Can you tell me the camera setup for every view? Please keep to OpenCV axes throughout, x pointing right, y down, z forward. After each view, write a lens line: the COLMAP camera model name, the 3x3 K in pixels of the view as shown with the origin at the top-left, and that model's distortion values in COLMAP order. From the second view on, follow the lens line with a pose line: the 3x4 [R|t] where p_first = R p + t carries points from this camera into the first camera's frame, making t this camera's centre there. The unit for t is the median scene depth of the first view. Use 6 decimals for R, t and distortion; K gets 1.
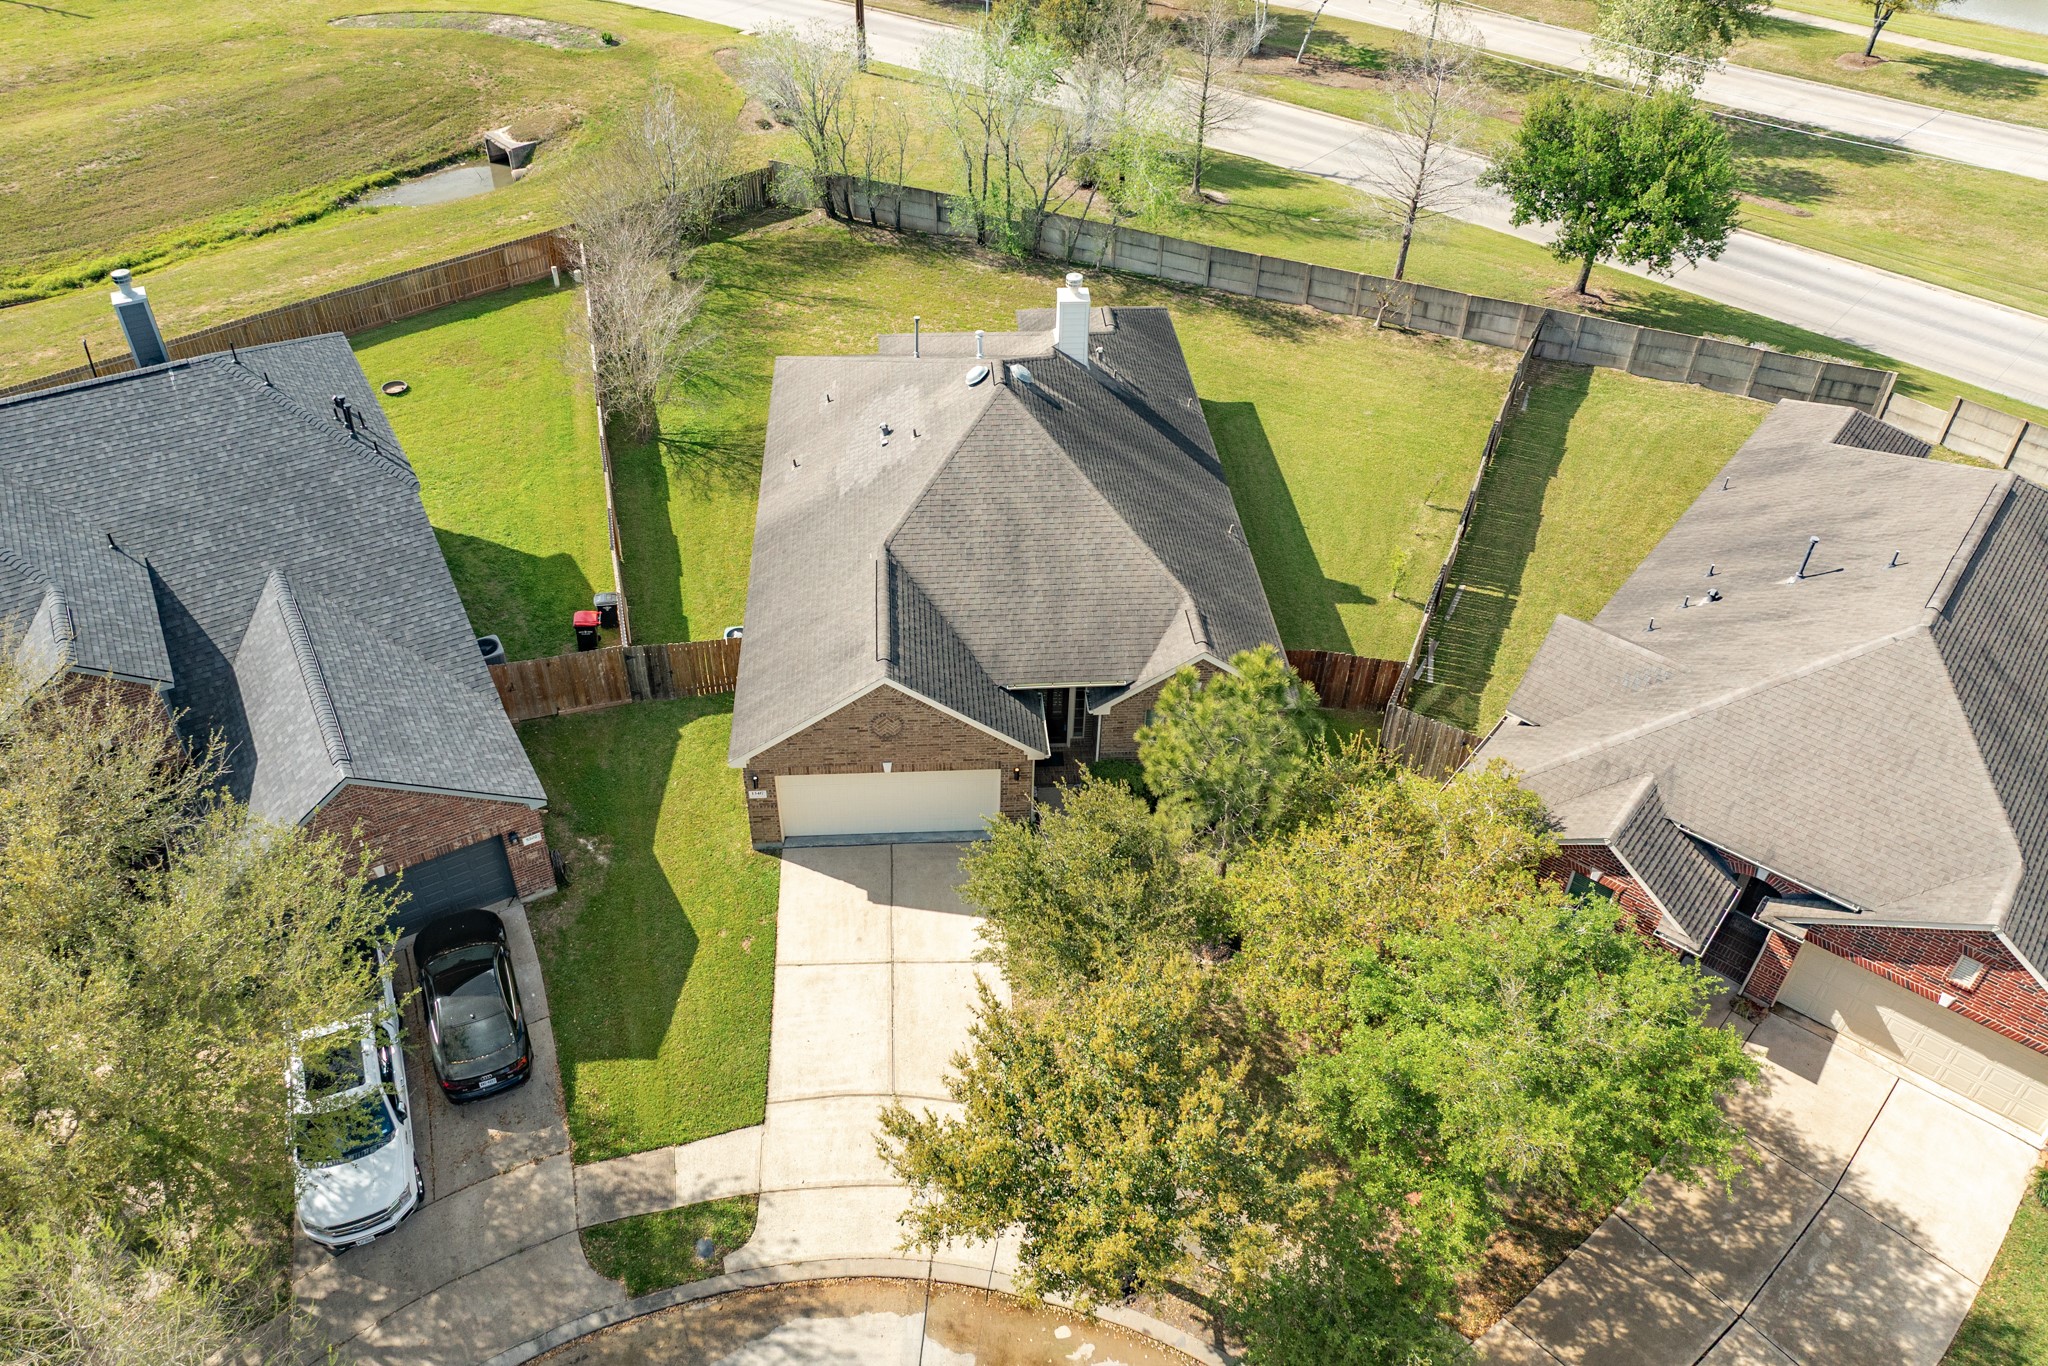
lens RADIAL K [[1440.2, 0, 949.8], [0, 1440.2, 678.4], [0, 0, 1]] dist [-0.000316, 0.006670]
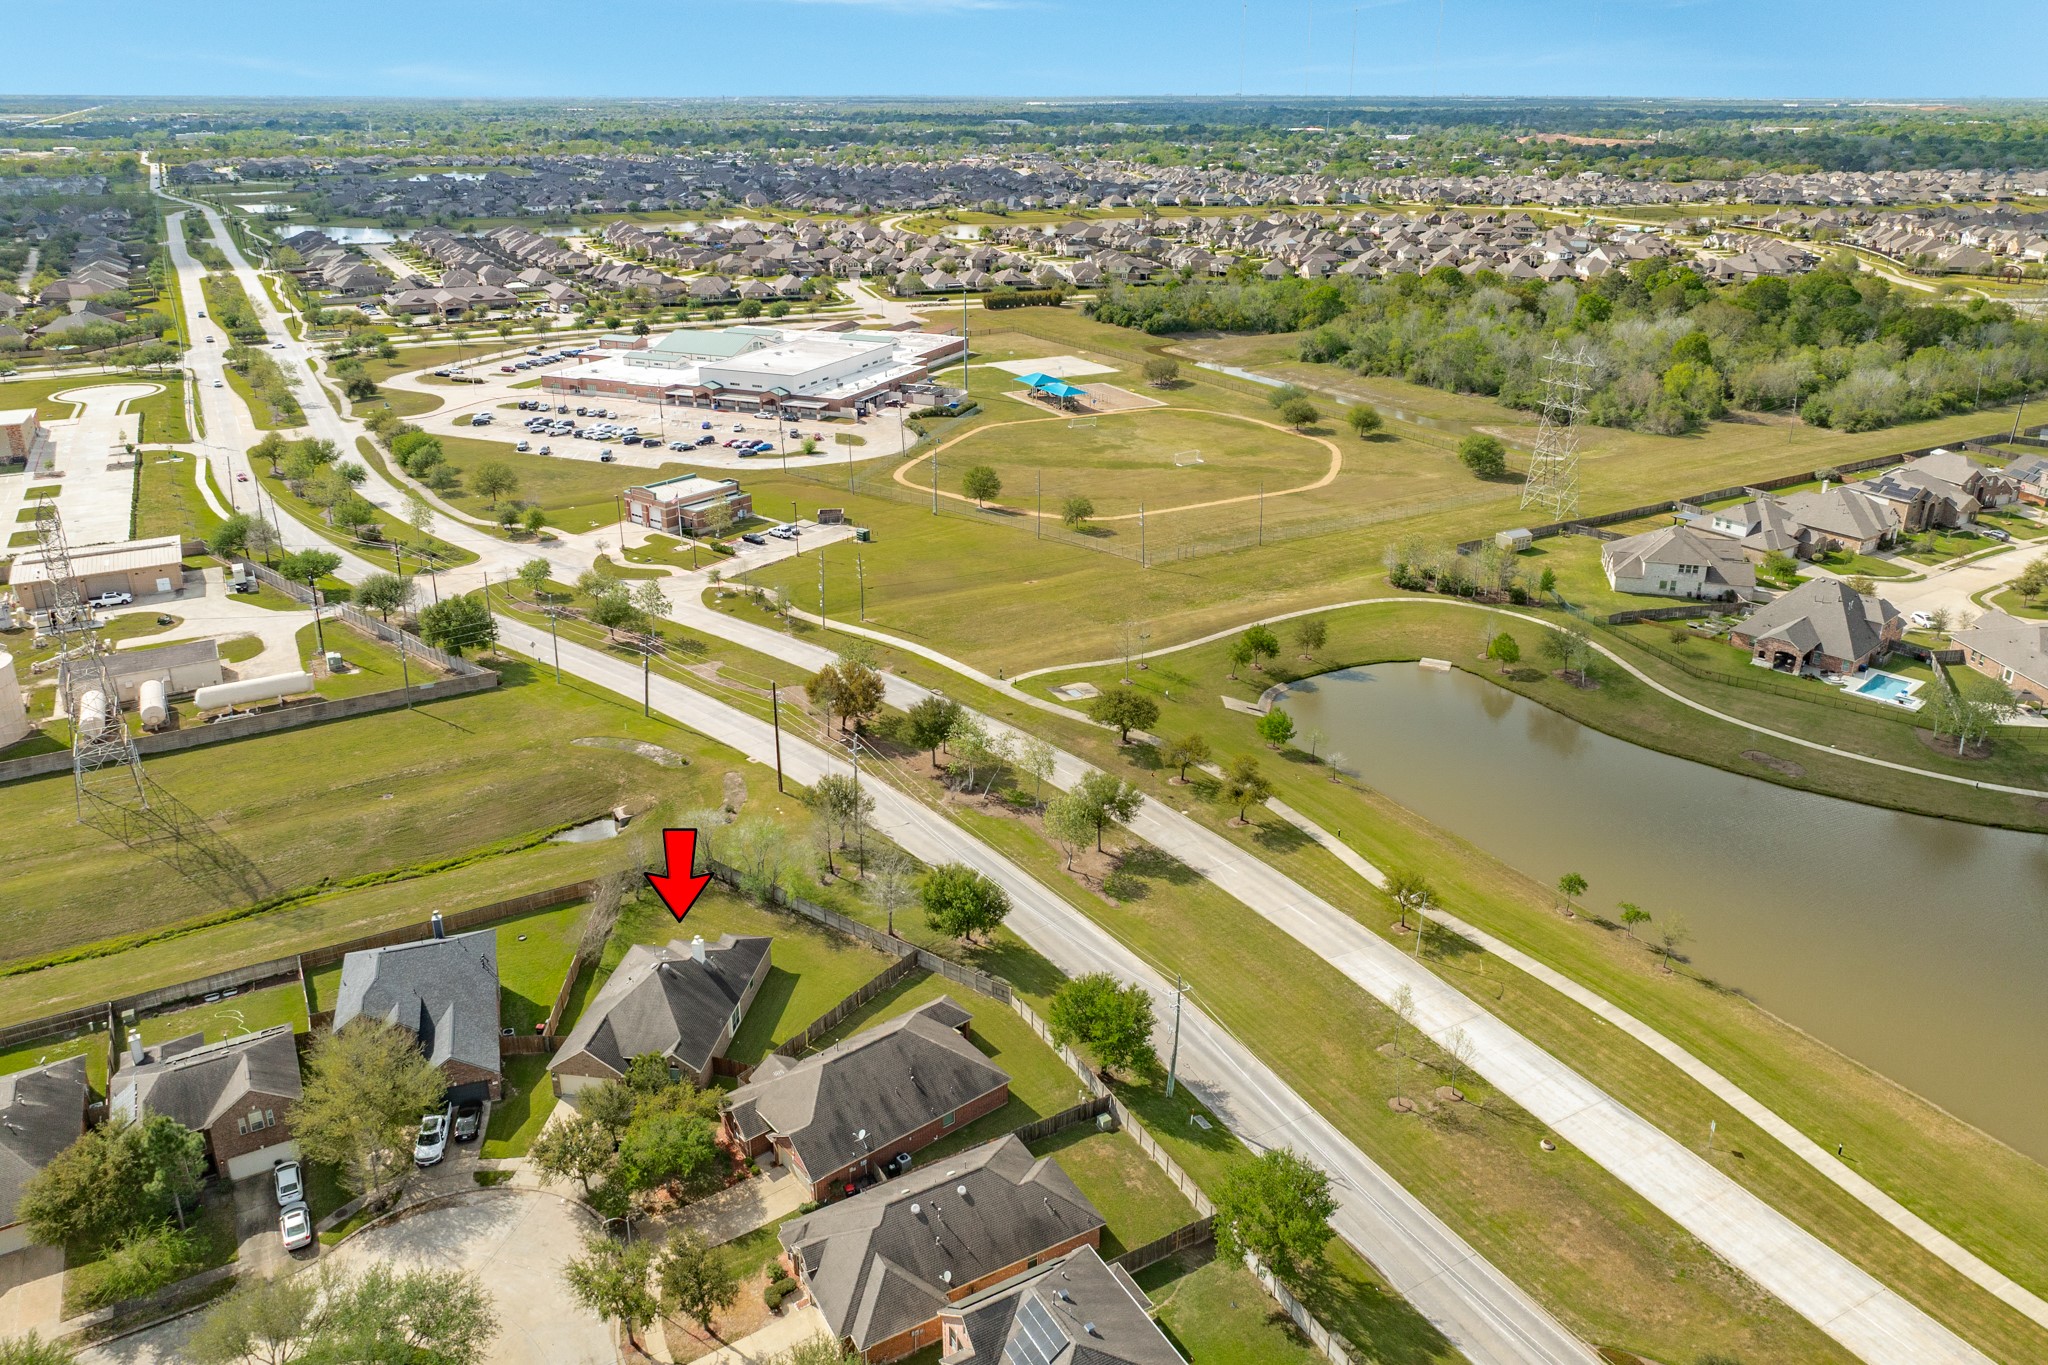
lens RADIAL K [[1429.6, 0, 1011.4], [0, 1429.6, 671.7], [0, 0, 1]] dist [0.009121, -0.022829]
pose [[0.982447, 0.067241, -0.173999, 1.695085], [-0.116843, 0.948941, -0.293015, 0.030357], [0.145412, 0.308203, 0.940142, -2.793524]]
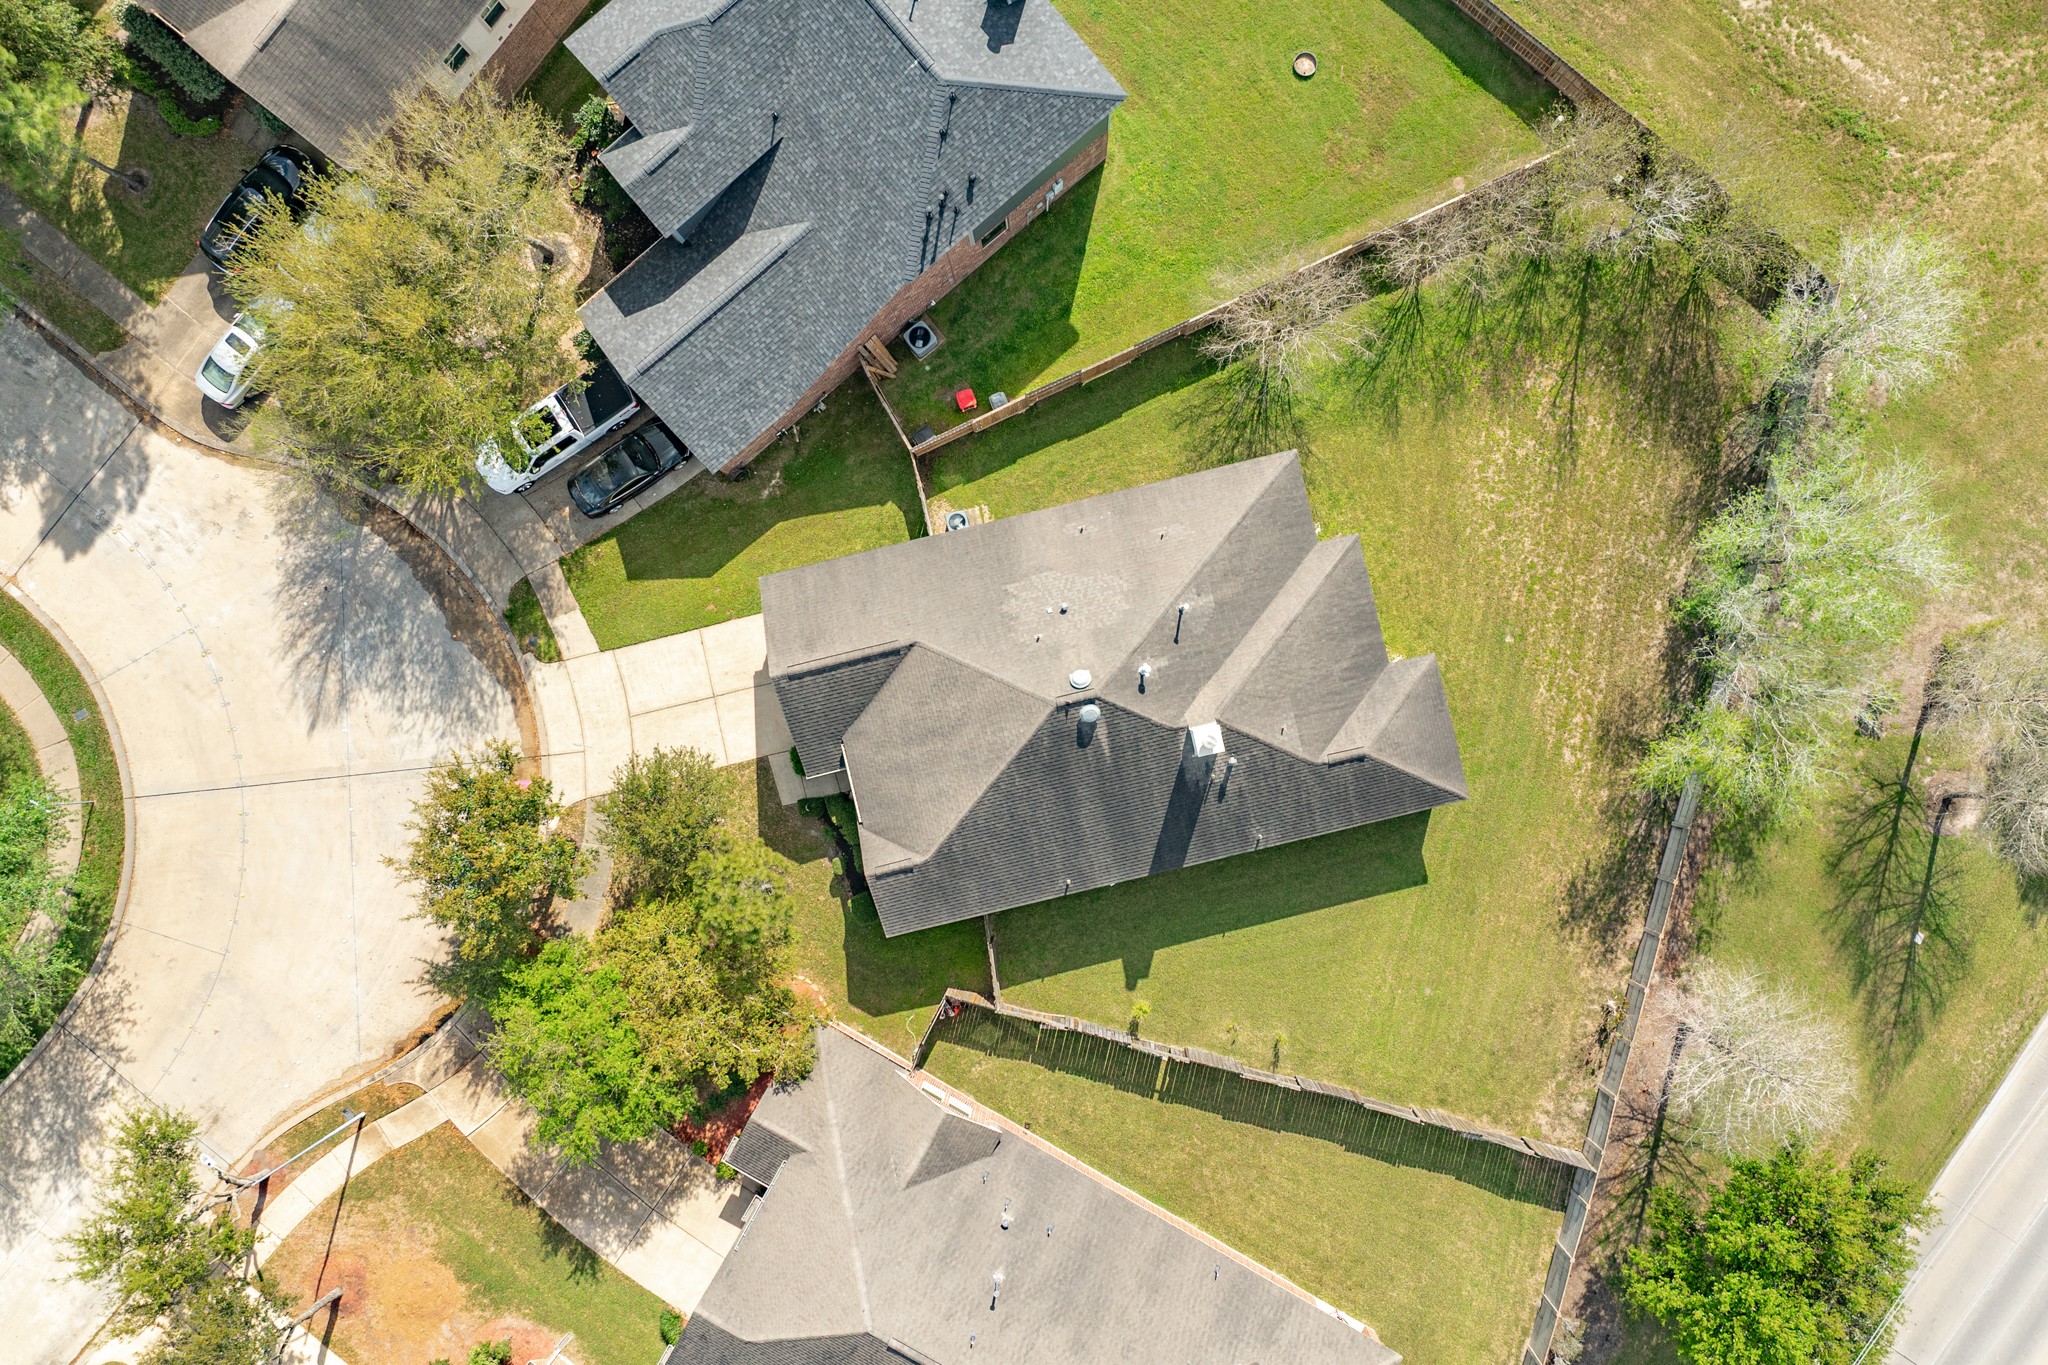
lens RADIAL K [[1429.6, 0, 1011.4], [0, 1429.6, 671.7], [0, 0, 1]] dist [0.009121, -0.022829]
pose [[0.196595, 0.980437, -0.009647, 0.015487], [-0.631243, 0.134092, 0.763906, -1.316713], [0.750255, -0.144091, 0.645256, 0.196260]]
